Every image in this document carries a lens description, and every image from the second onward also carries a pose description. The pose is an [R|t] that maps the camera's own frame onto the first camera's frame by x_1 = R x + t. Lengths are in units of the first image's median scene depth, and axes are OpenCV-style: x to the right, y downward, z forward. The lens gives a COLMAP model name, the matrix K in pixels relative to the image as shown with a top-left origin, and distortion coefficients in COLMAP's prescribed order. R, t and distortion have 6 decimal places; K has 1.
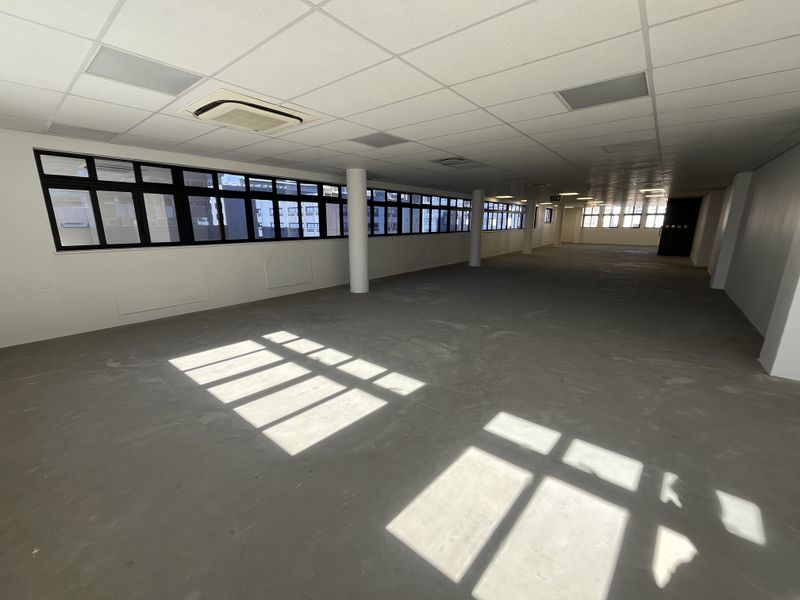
lens RADIAL K [[329.6, 0, 397.0], [0, 329.6, 302.3], [0, 0, 1]] dist [-0.001059, 0.000284]
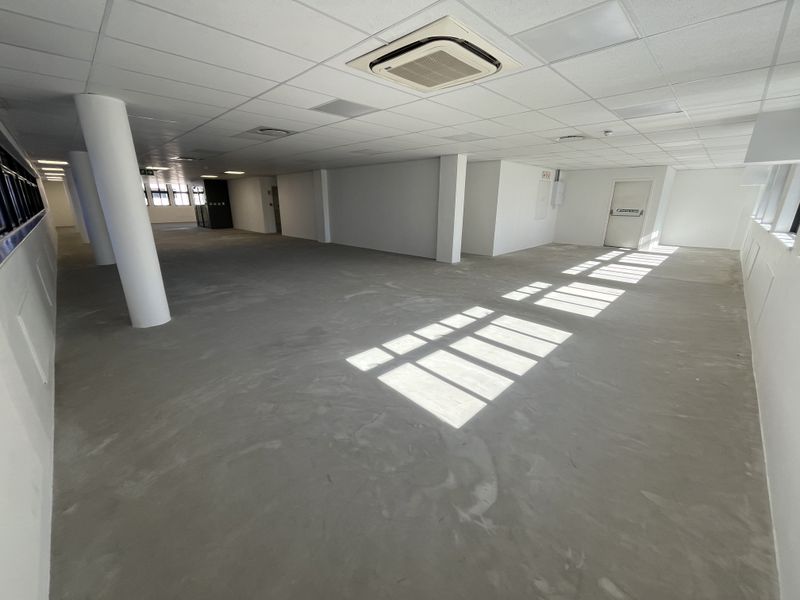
lens RADIAL K [[329.6, 0, 396.2], [0, 329.6, 303.4], [0, 0, 1]] dist [-0.001059, 0.000284]
pose [[0.080172, -0.295049, 0.952113, -0.295755], [0.229530, 0.934983, 0.270413, -0.057882], [-0.969994, 0.196859, 0.142682, 0.235454]]
